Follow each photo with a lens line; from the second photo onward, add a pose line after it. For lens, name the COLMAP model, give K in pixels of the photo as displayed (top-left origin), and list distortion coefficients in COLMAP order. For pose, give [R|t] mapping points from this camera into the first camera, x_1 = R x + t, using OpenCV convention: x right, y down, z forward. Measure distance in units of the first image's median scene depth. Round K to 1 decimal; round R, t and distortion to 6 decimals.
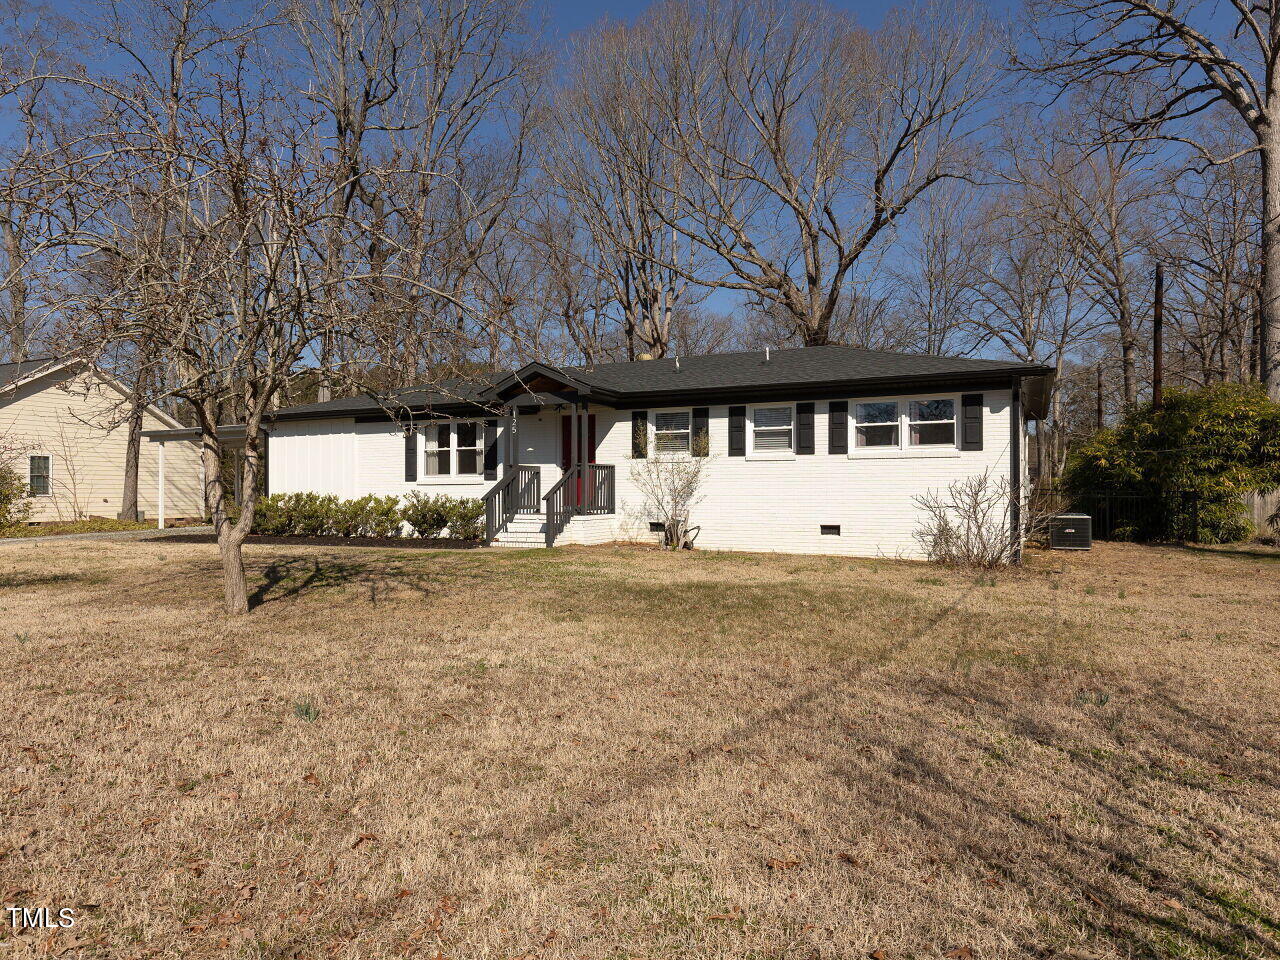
lens RADIAL K [[760.5, 0, 640.0], [0, 760.5, 480.0], [0, 0, 1]] dist [0.014569, -0.000884]
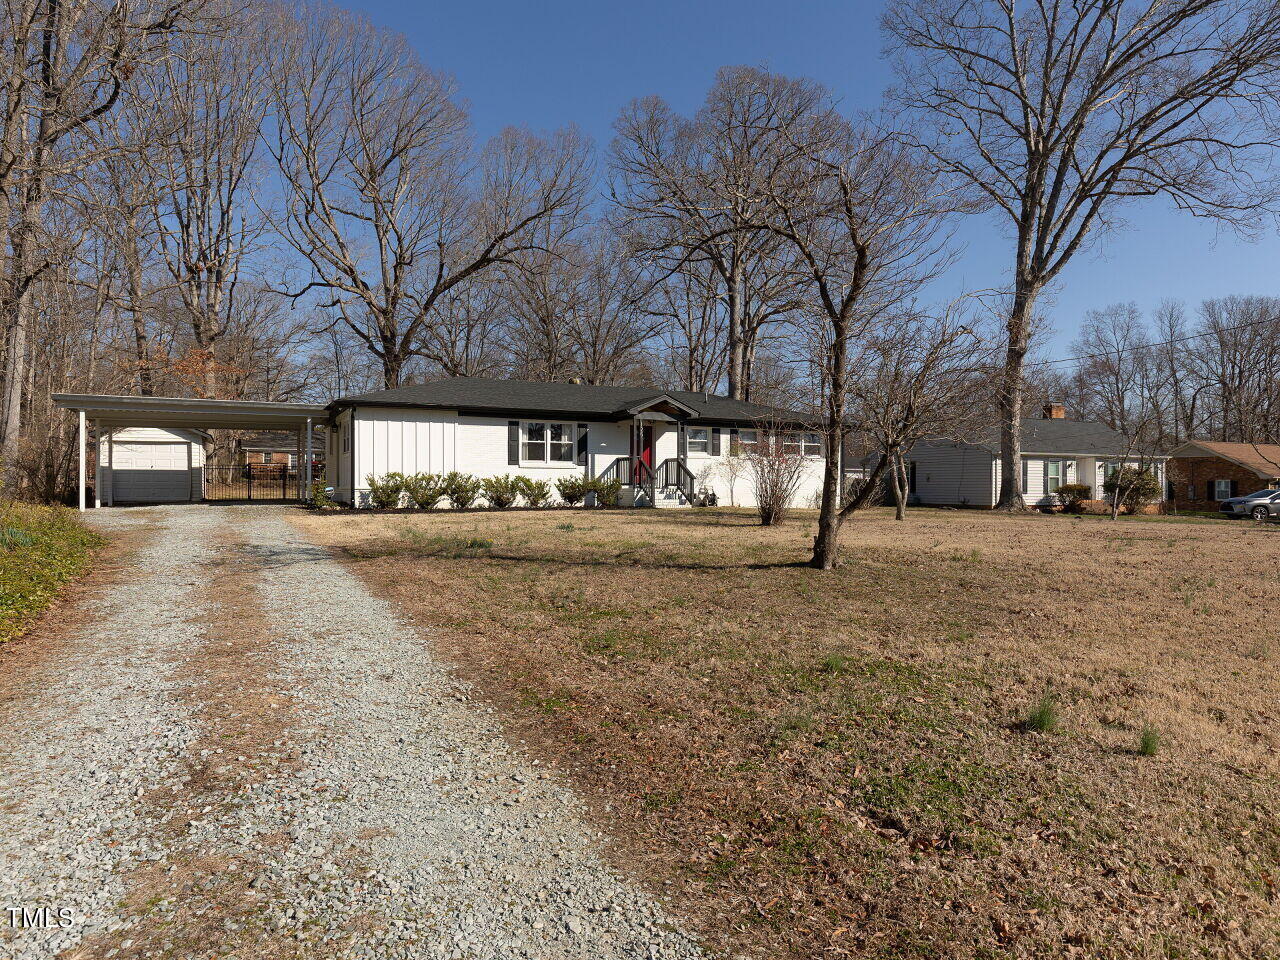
lens RADIAL K [[760.5, 0, 640.0], [0, 760.5, 480.0], [0, 0, 1]] dist [0.014569, -0.000884]
pose [[0.657403, 0.017431, 0.753338, -1.257854], [-0.013683, 0.999844, -0.011194, 0.043487], [-0.753415, -0.002949, 0.657539, -0.018953]]
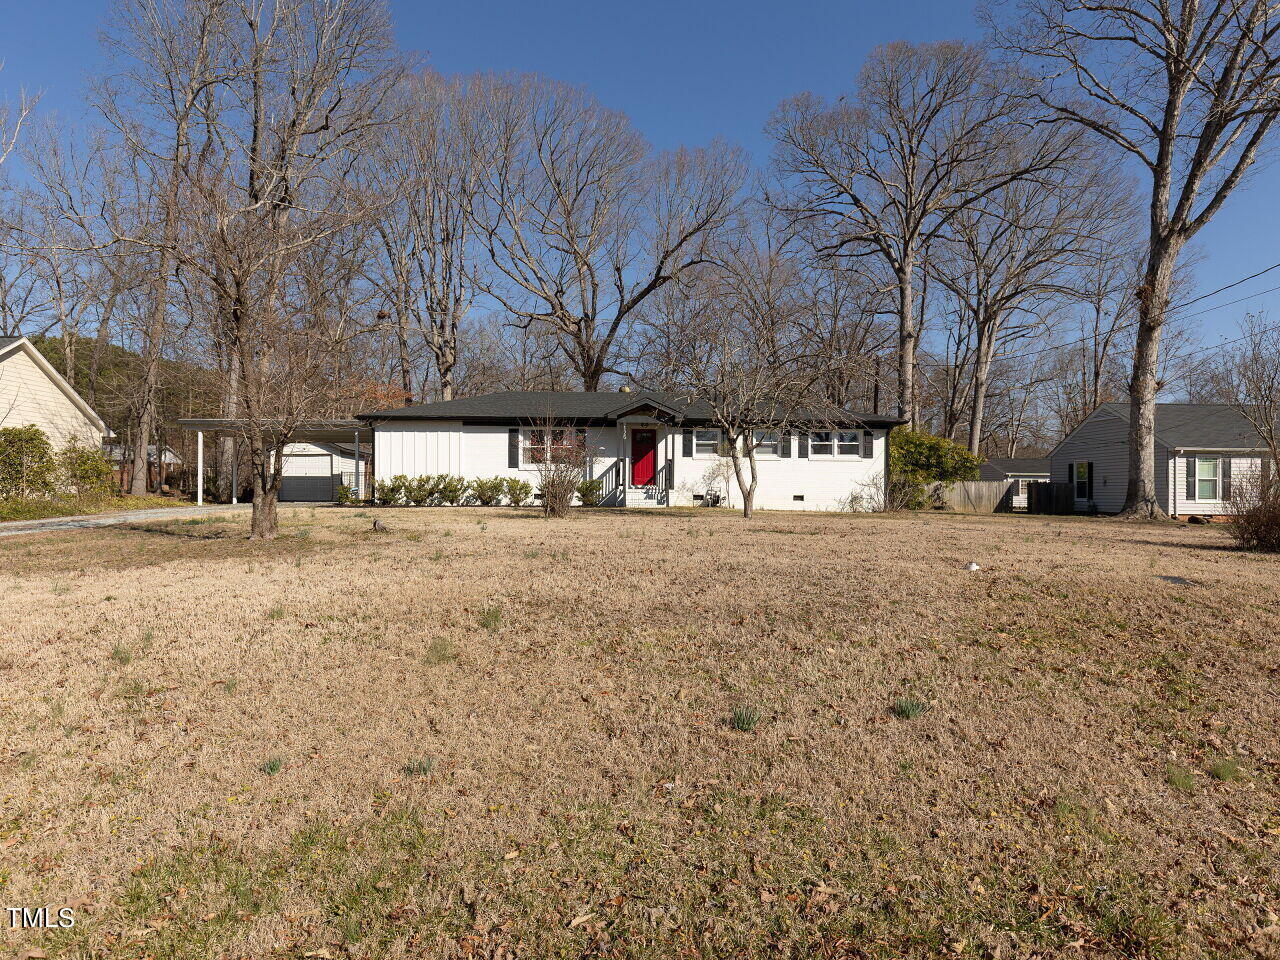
lens RADIAL K [[756.8, 0, 638.7], [0, 756.8, 496.3], [0, 0, 1]] dist [0.000118, 0.000448]
pose [[0.899161, 0.013972, 0.437394, -0.791093], [-0.016278, 0.999866, 0.001524, 0.055583], [-0.437314, -0.008491, 0.899269, -0.440318]]
